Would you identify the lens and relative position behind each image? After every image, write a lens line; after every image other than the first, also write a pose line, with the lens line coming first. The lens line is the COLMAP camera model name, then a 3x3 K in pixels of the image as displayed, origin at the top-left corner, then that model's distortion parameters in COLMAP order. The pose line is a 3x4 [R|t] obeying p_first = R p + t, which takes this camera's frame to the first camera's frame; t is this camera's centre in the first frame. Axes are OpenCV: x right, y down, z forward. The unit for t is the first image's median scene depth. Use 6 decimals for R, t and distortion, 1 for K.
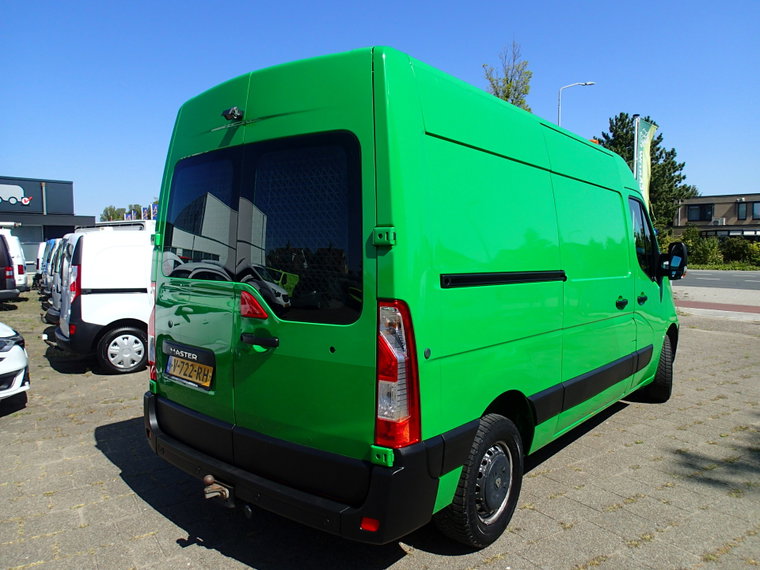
lens RADIAL K [[565.9, 0, 387.6], [0, 565.9, 283.8], [0, 0, 1]] dist [0.005095, -0.008316]
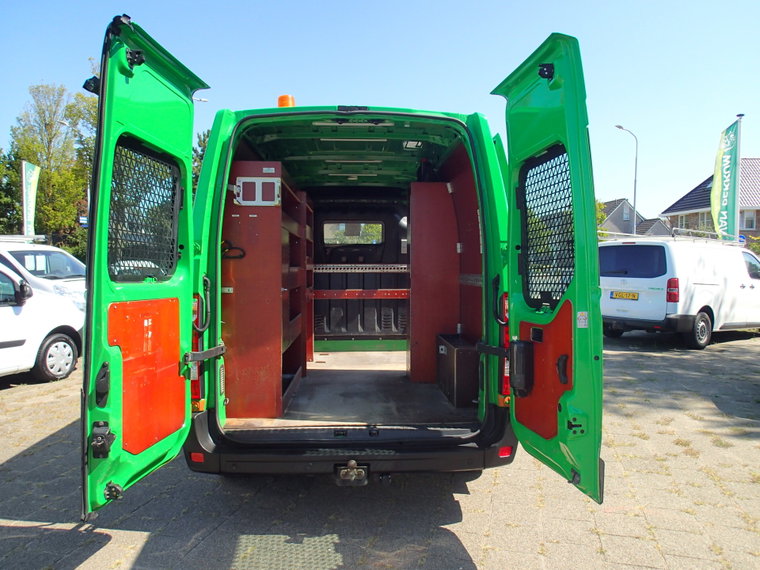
lens RADIAL K [[565.9, 0, 387.6], [0, 565.9, 283.8], [0, 0, 1]] dist [0.005095, -0.008316]
pose [[0.736917, -0.031939, 0.675229, -0.906529], [0.043914, 0.999035, -0.000671, -0.005163], [-0.674556, 0.030147, 0.737608, 0.105141]]
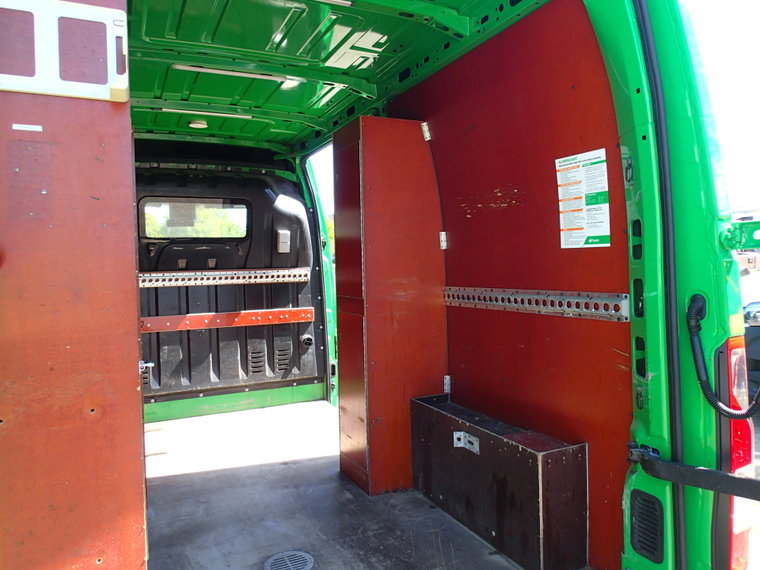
lens RADIAL K [[565.9, 0, 387.6], [0, 565.9, 283.8], [0, 0, 1]] dist [0.005095, -0.008316]
pose [[0.430601, -0.053855, 0.900934, -0.542769], [0.074774, 0.996915, 0.023854, -0.055341], [-0.899440, 0.057095, 0.433299, 0.800748]]
